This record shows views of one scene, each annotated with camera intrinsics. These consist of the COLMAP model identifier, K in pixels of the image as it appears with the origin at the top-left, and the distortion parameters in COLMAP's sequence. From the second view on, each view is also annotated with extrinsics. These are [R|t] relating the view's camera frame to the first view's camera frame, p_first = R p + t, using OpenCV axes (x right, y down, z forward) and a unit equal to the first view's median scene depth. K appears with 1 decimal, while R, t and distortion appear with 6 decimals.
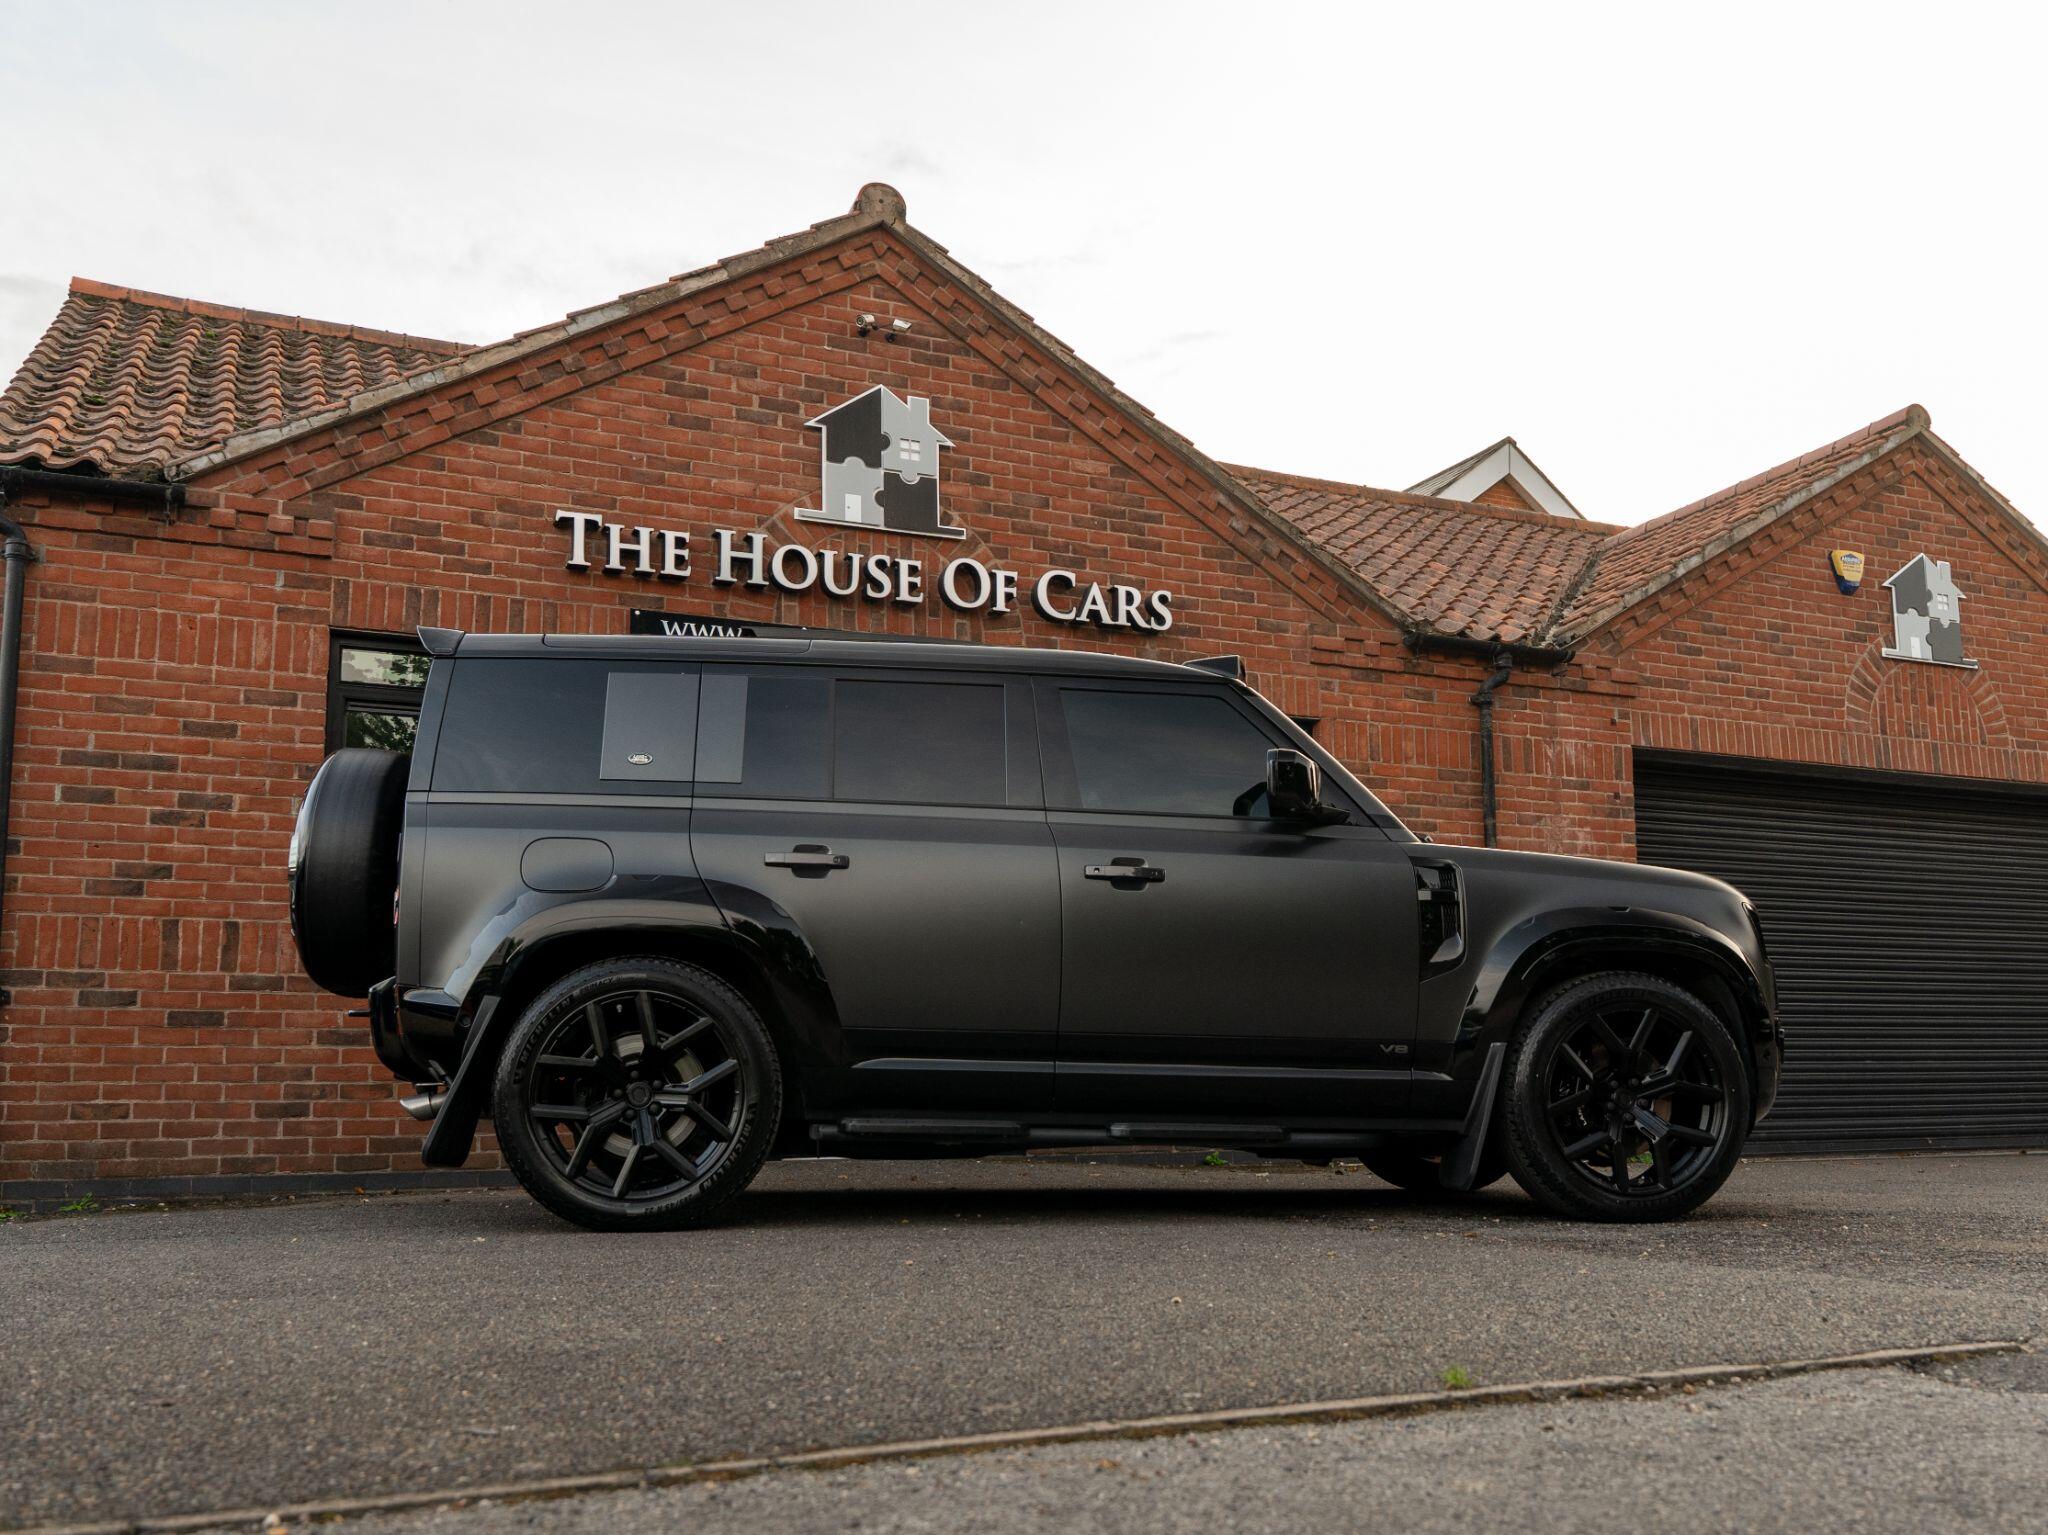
lens RADIAL K [[1868.6, 0, 1081.6], [0, 1868.6, 852.4], [0, 0, 1]] dist [-0.001533, 0.000000]
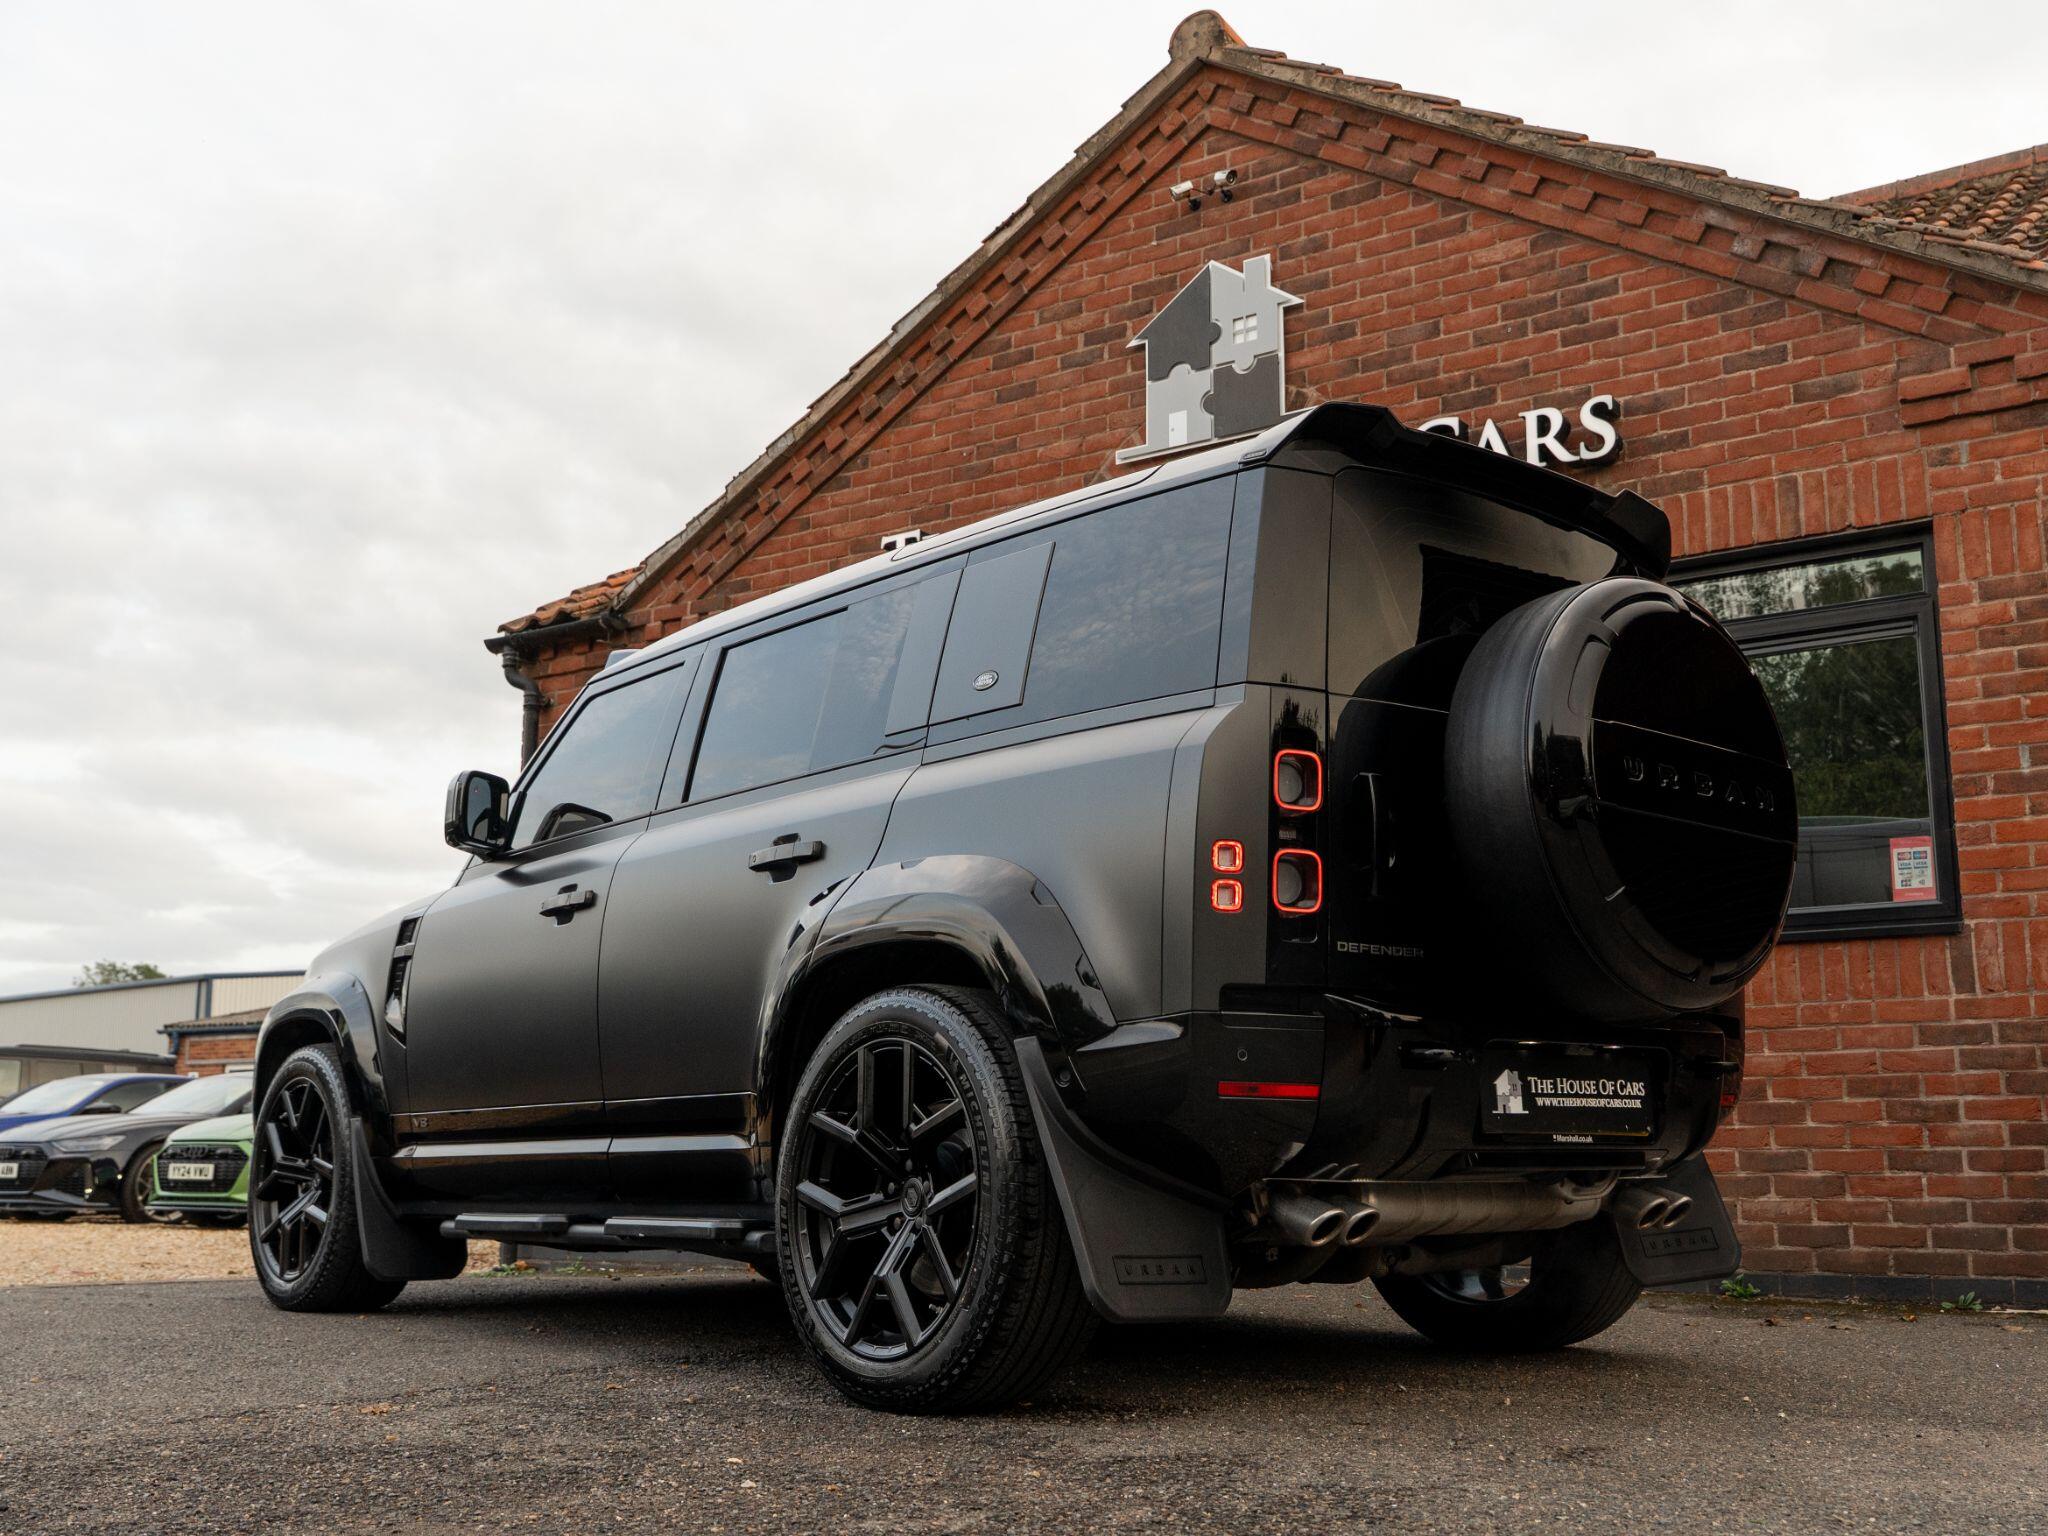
lens RADIAL K [[2062.6, 0, 1035.0], [0, 2062.6, 829.7], [0, 0, 1]] dist [0.003298, 0.000000]
pose [[0.519653, -0.130135, -0.844408, 0.558855], [0.106835, 0.990472, -0.086899, 0.053493], [0.847671, -0.045055, 0.528605, 0.473807]]
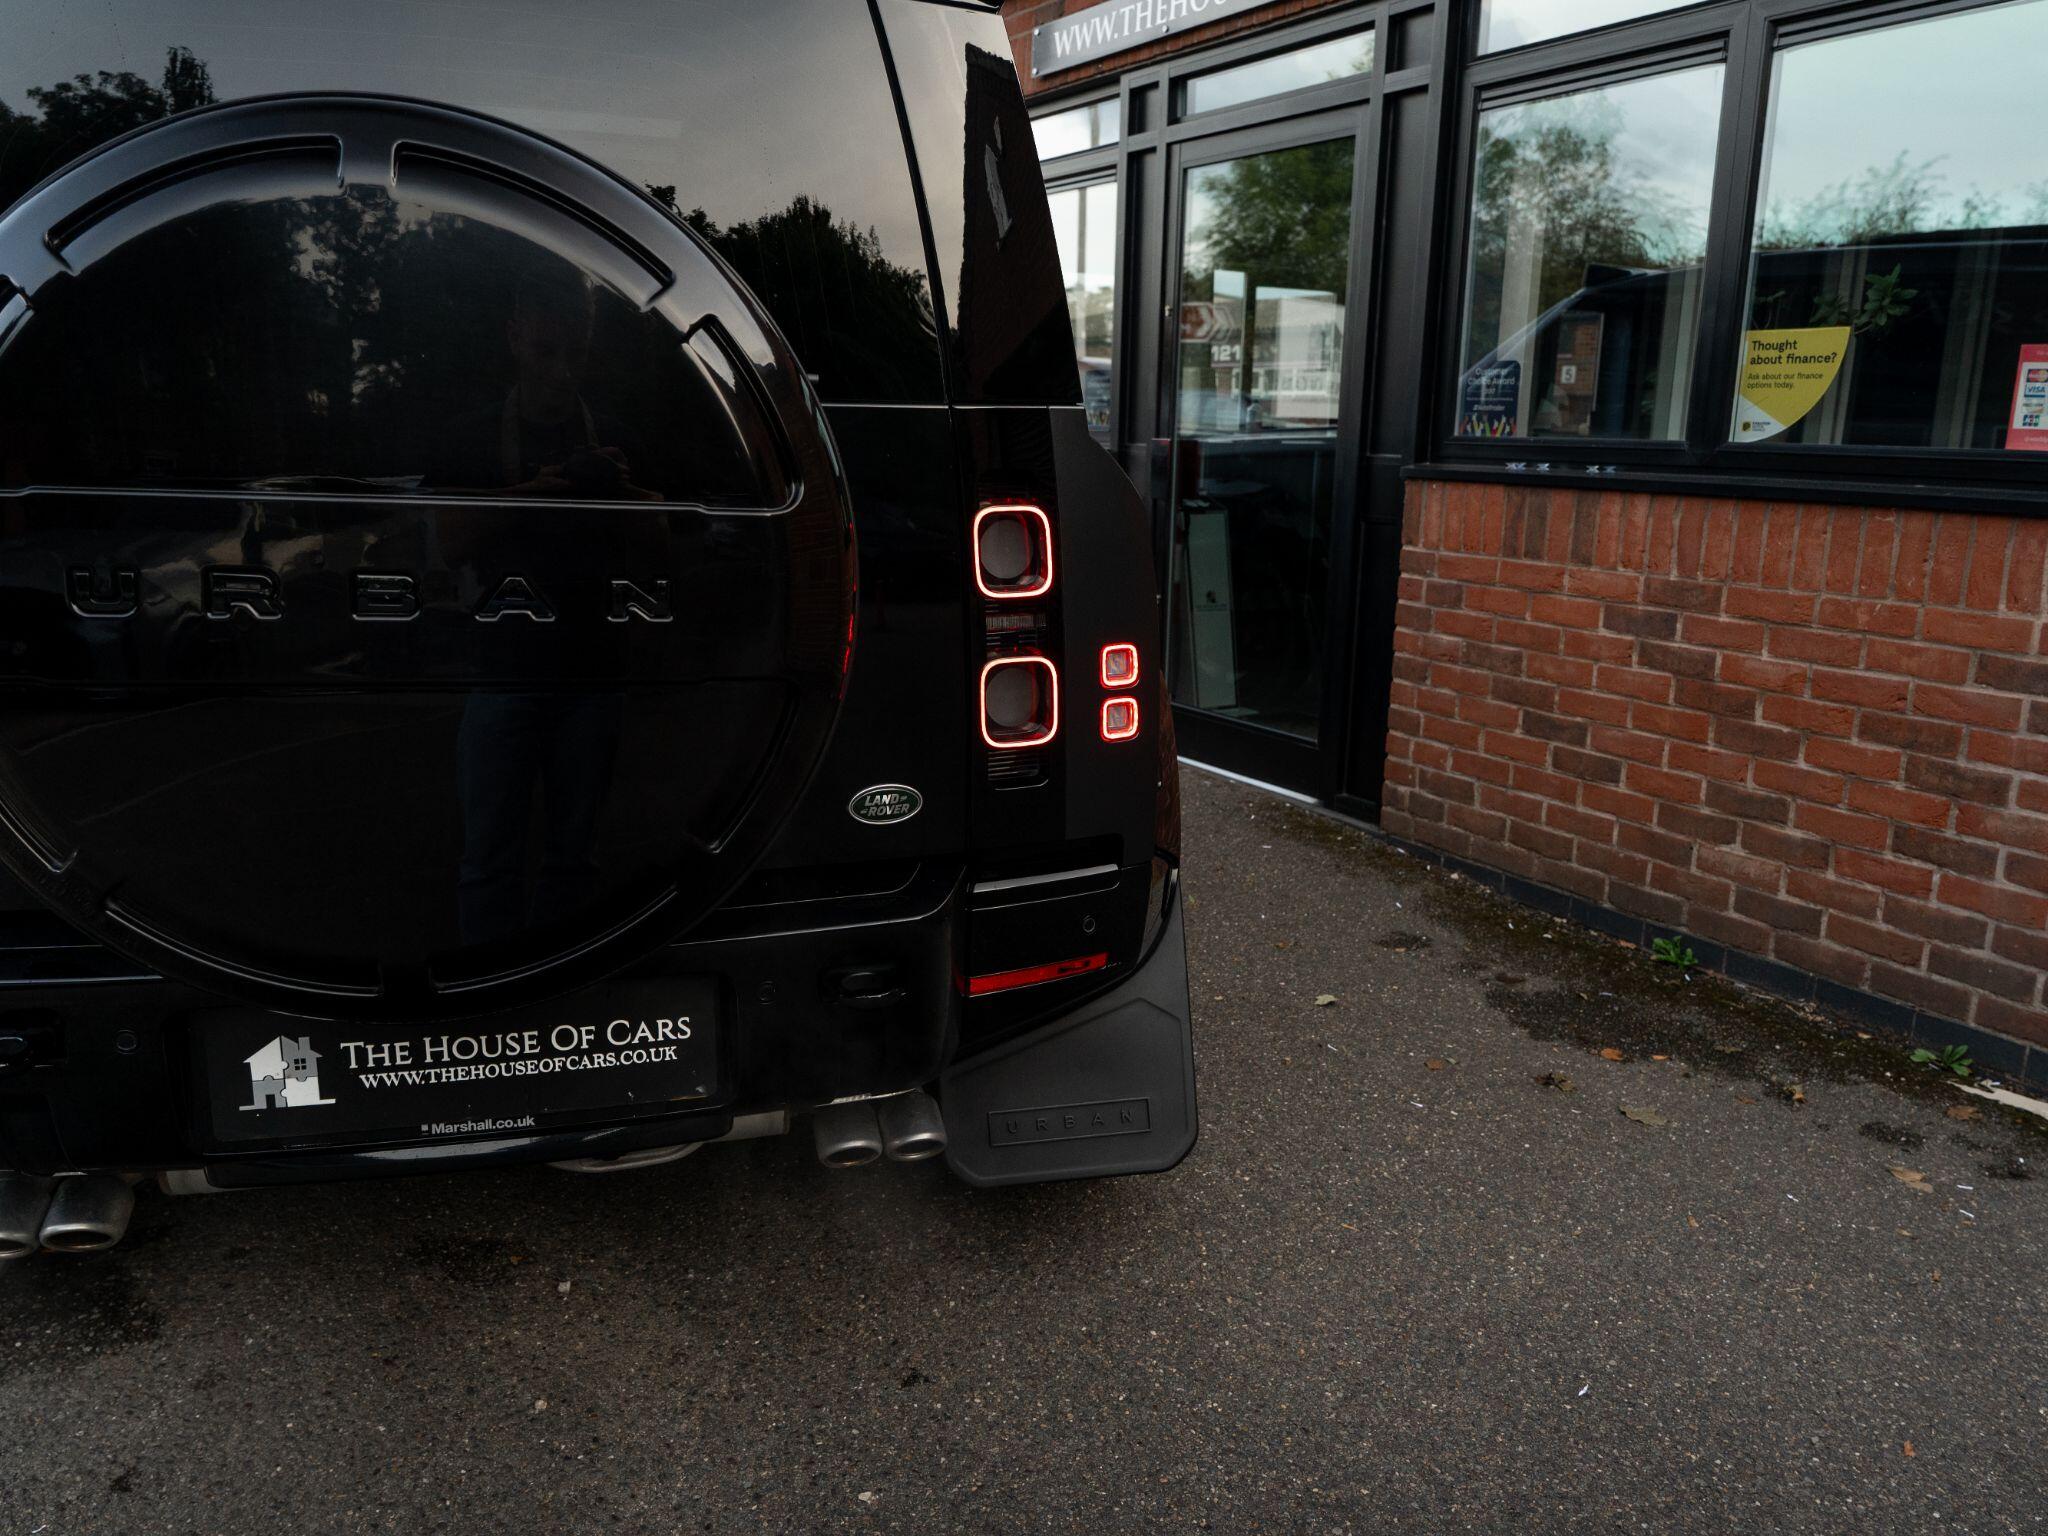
lens RADIAL K [[1531.3, 0, 1026.2], [0, 1531.3, 771.9], [0, 0, 1]] dist [0.003622, -0.014324]
pose [[0.110606, 0.234638, -0.965770, 0.427092], [0.107581, 0.963196, 0.246334, 0.011269], [0.988025, -0.131145, 0.081293, 0.844864]]
